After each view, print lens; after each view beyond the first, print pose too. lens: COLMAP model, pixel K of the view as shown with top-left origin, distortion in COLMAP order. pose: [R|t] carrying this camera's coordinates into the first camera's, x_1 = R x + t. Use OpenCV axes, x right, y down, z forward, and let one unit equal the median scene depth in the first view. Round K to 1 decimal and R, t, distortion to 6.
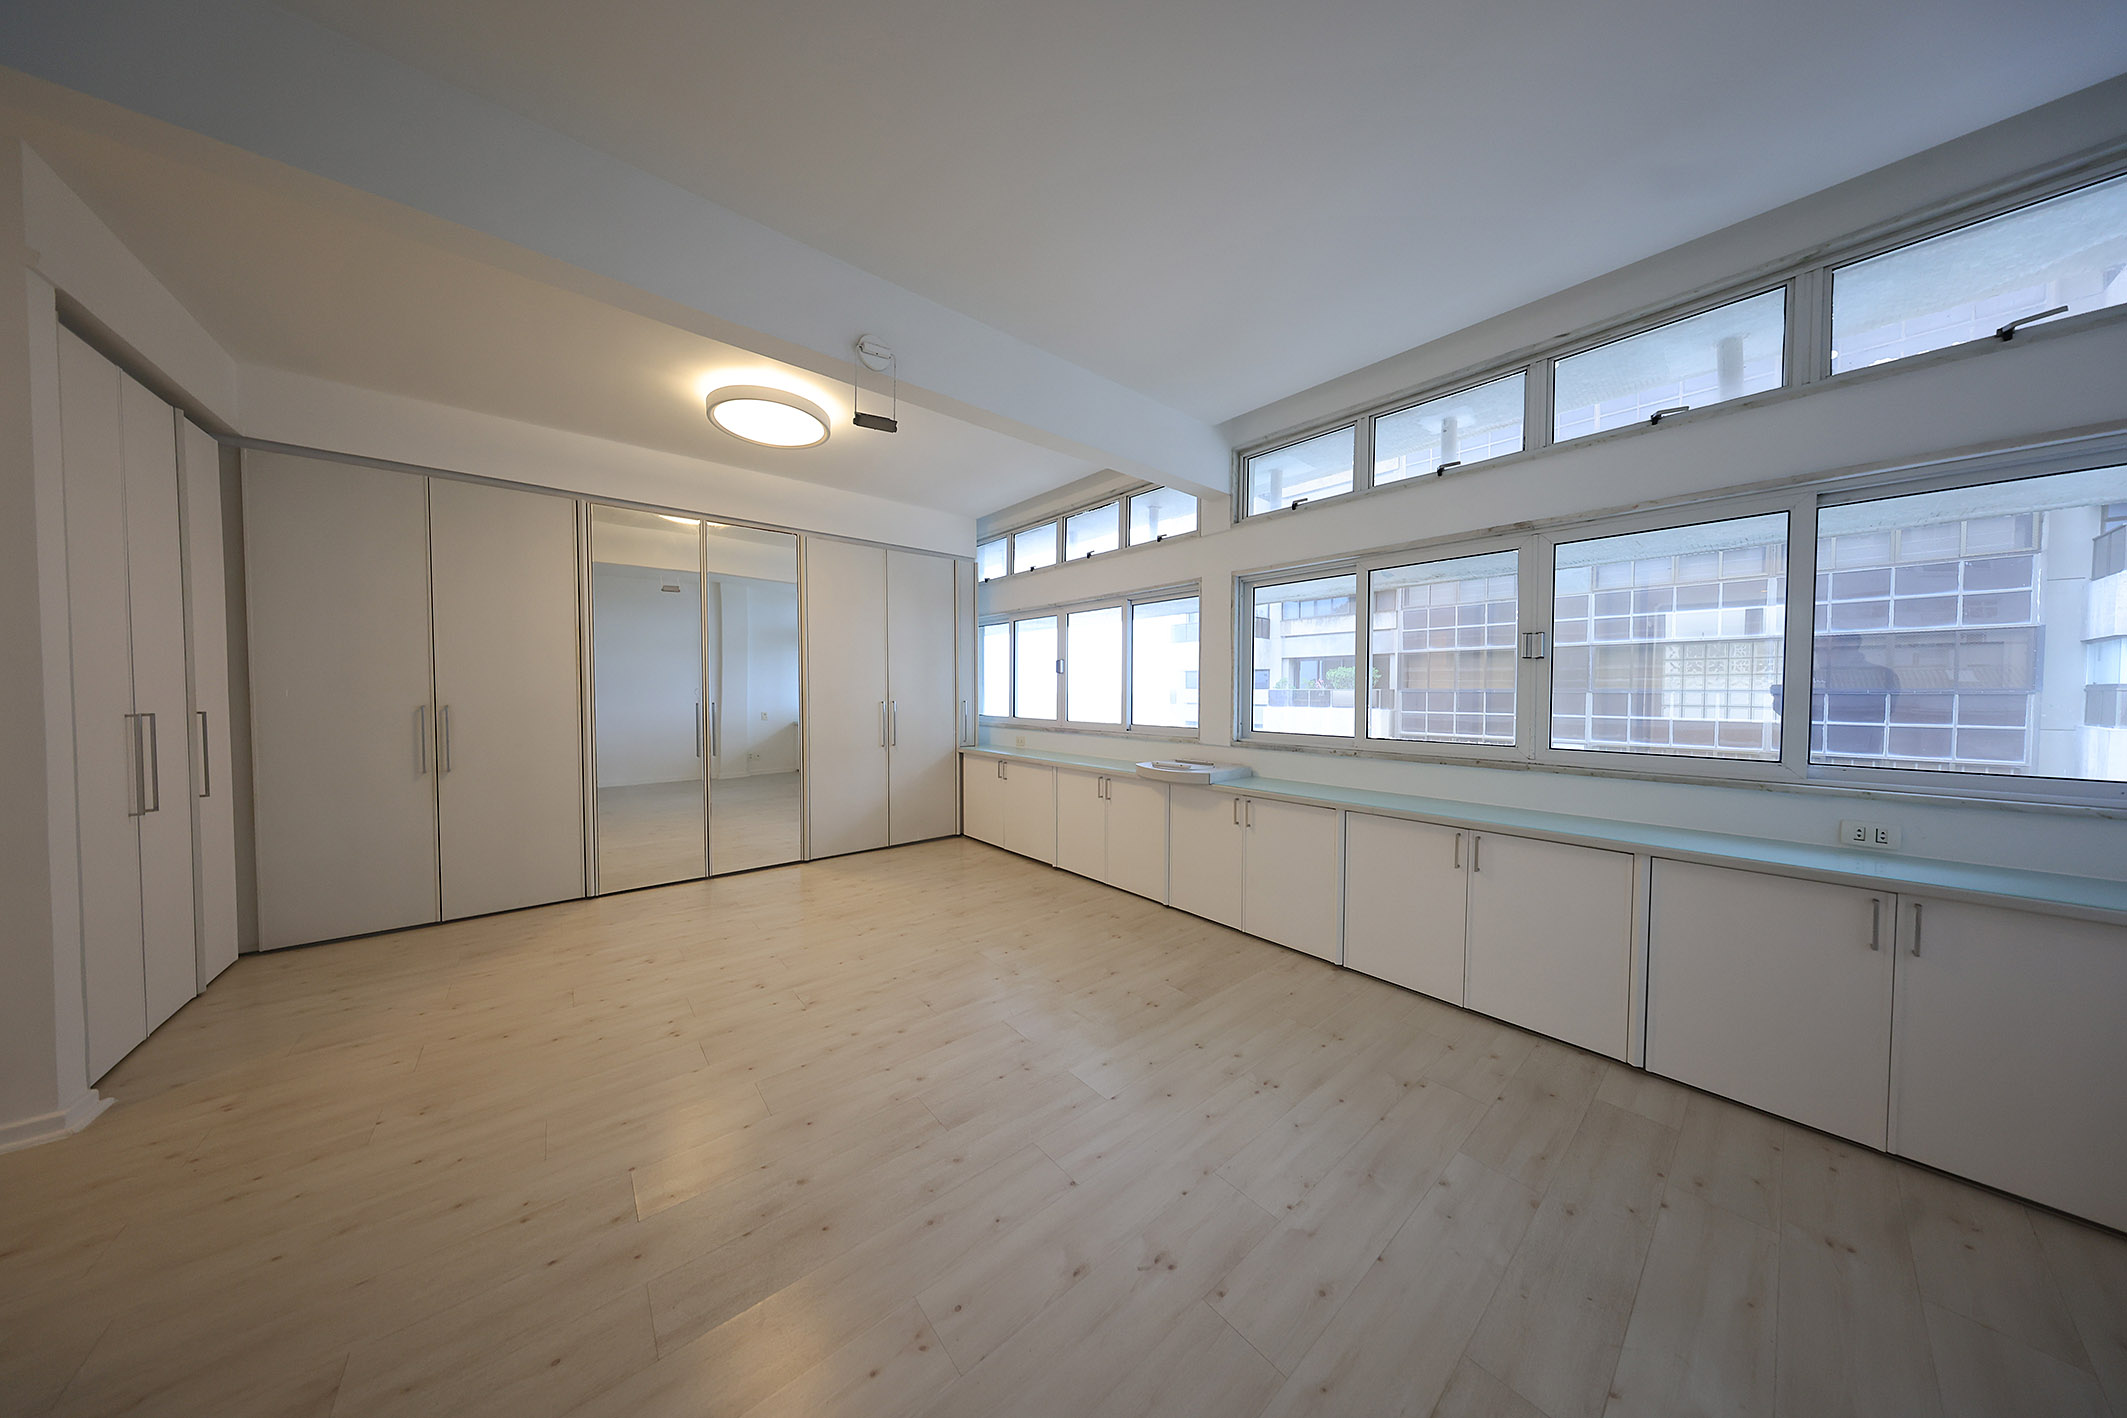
lens RADIAL K [[614.0, 0, 1067.5], [0, 614.0, 707.0], [0, 0, 1]] dist [0.000274, -0.000128]
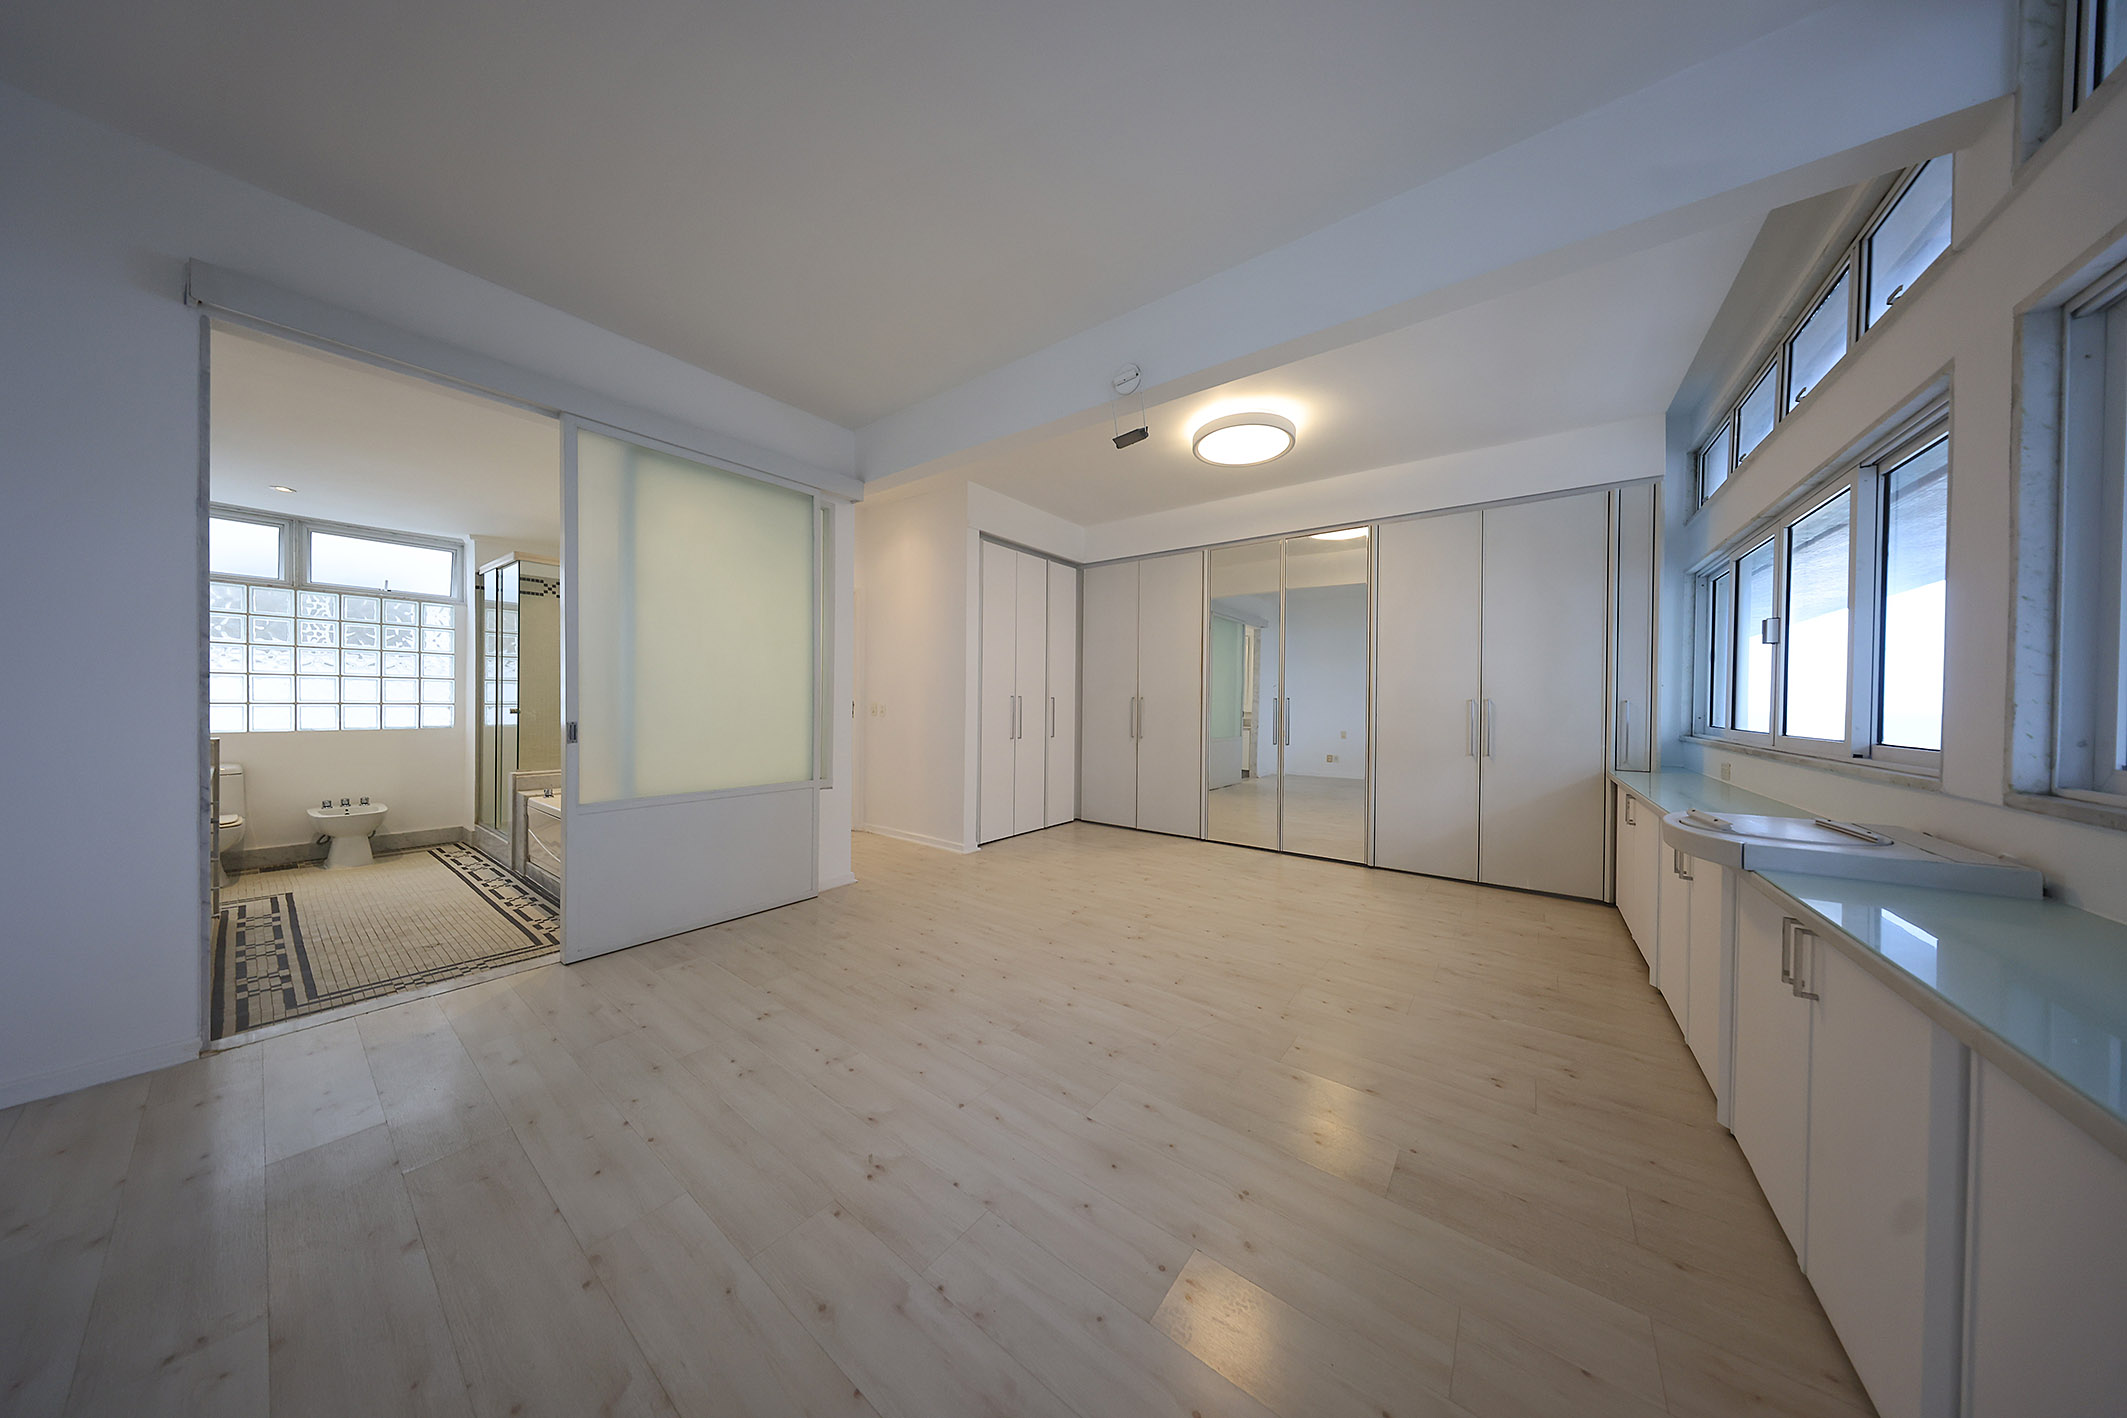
lens RADIAL K [[614.0, 0, 1073.4], [0, 614.0, 707.4], [0, 0, 1]] dist [0.000274, -0.000128]
pose [[0.230623, 0.009237, -0.972999, 0.405961], [-0.038266, 0.999268, 0.000416, 0.022533], [0.972290, 0.037137, 0.230807, 0.334841]]
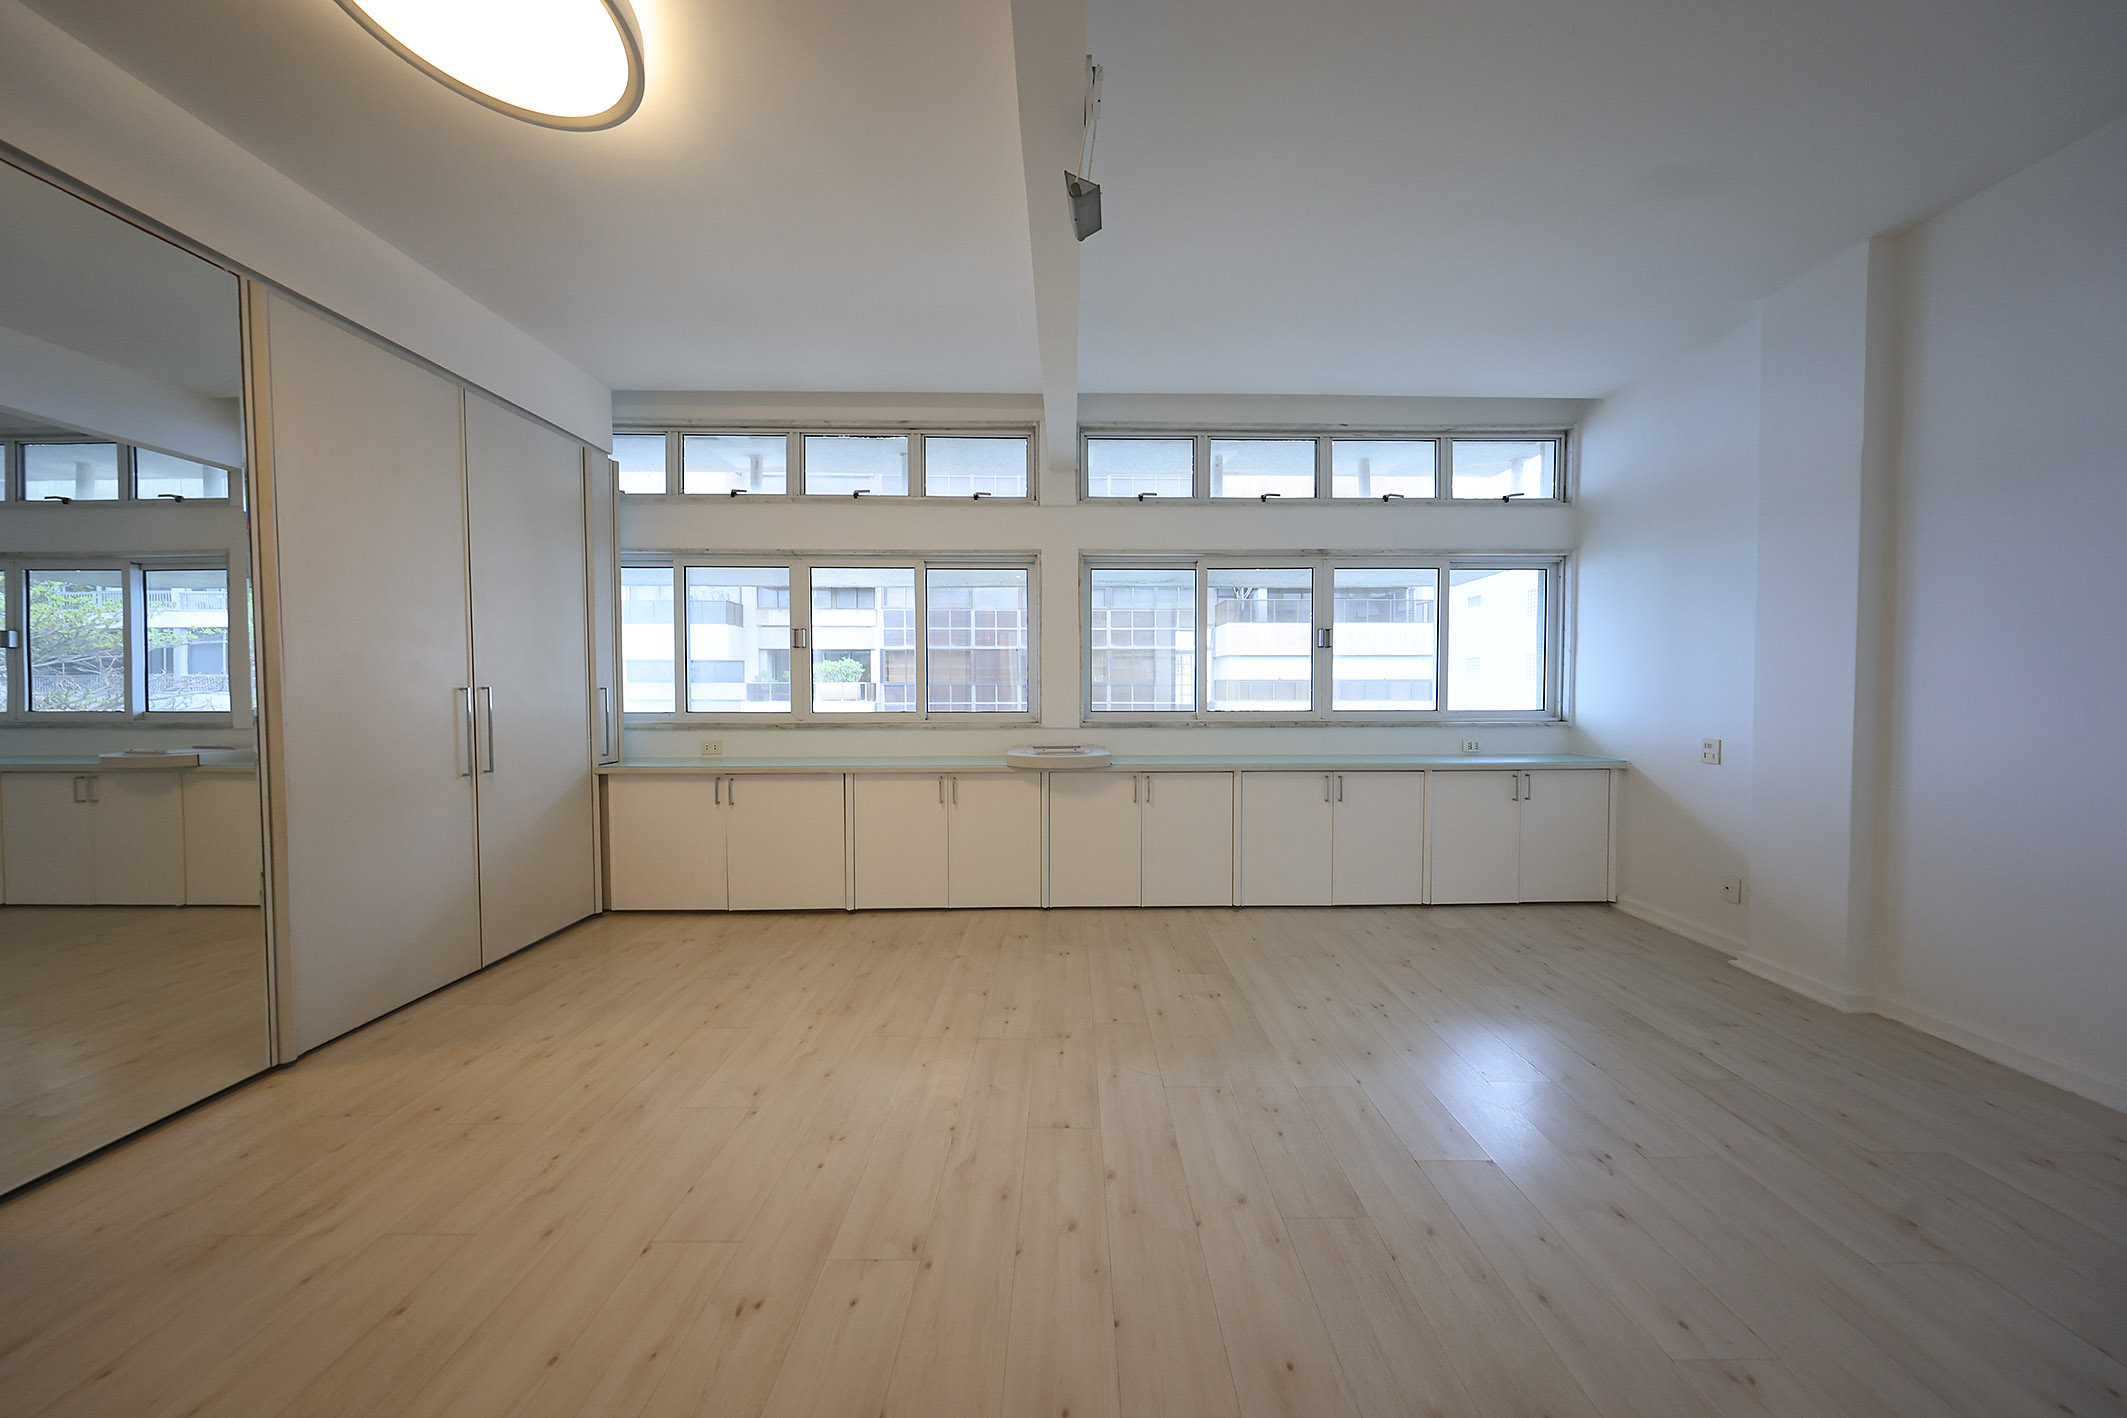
lens RADIAL K [[614.0, 0, 1074.3], [0, 614.0, 703.0], [0, 0, 1]] dist [0.000274, -0.000128]
pose [[0.637395, -0.023545, 0.770177, -0.412004], [0.023847, 0.999657, 0.010824, 0.011427], [-0.770168, 0.011467, 0.637738, 0.322417]]
